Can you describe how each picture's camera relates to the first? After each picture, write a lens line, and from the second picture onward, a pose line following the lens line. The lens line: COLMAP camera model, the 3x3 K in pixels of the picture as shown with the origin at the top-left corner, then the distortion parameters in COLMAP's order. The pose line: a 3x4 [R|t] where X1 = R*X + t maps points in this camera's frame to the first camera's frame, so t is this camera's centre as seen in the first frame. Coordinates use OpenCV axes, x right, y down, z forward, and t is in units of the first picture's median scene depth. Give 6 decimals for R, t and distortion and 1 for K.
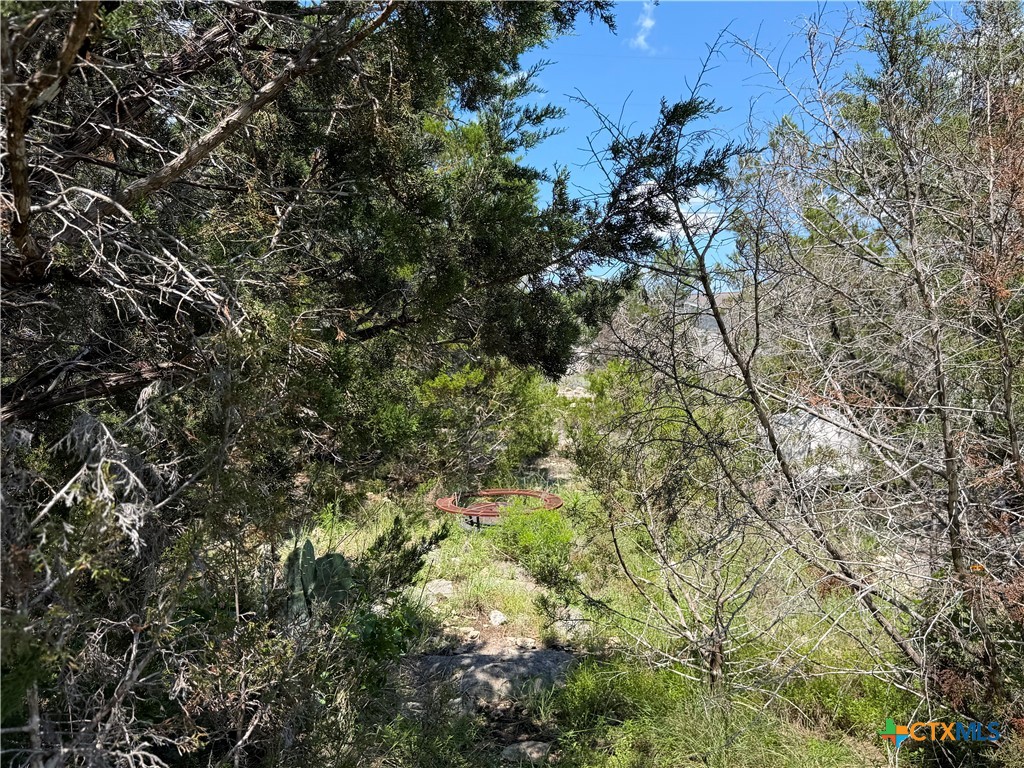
lens RADIAL K [[875.9, 0, 513.1], [0, 875.9, 384.5], [0, 0, 1]] dist [0.079701, -0.140706]
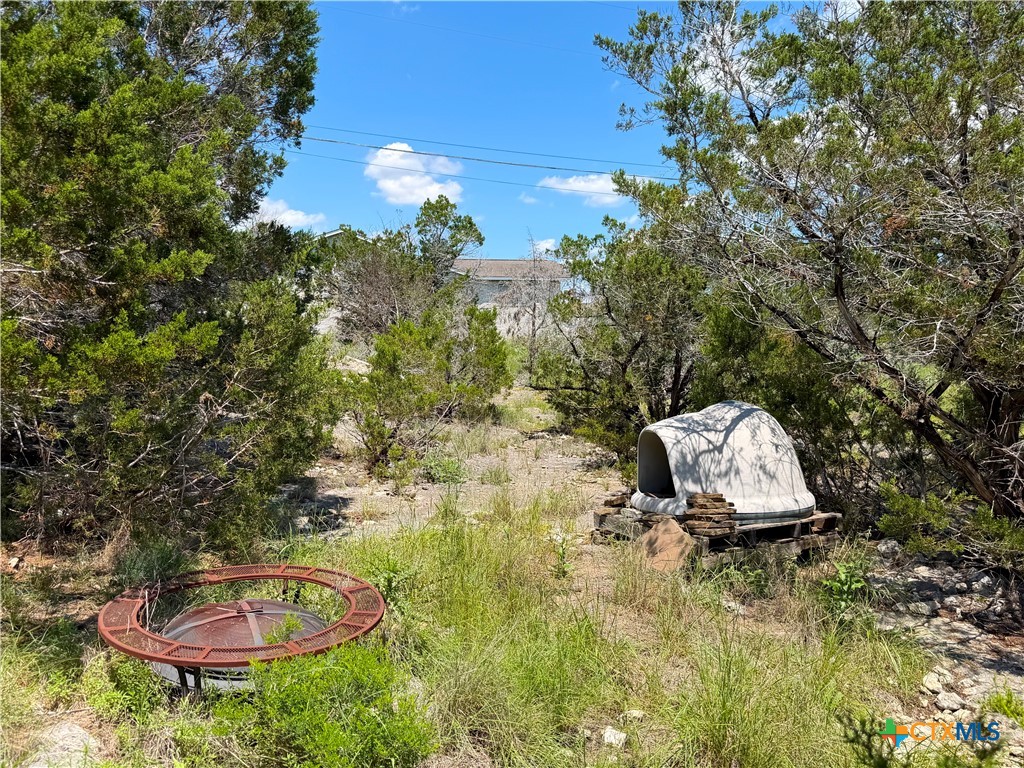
lens RADIAL K [[875.9, 0, 517.9], [0, 875.9, 391.0], [0, 0, 1]] dist [0.079701, -0.140706]
pose [[0.955832, 0.021405, 0.293132, -0.014802], [-0.034320, 0.998650, 0.038986, -0.004496], [-0.291902, -0.047325, 0.955277, 0.418665]]
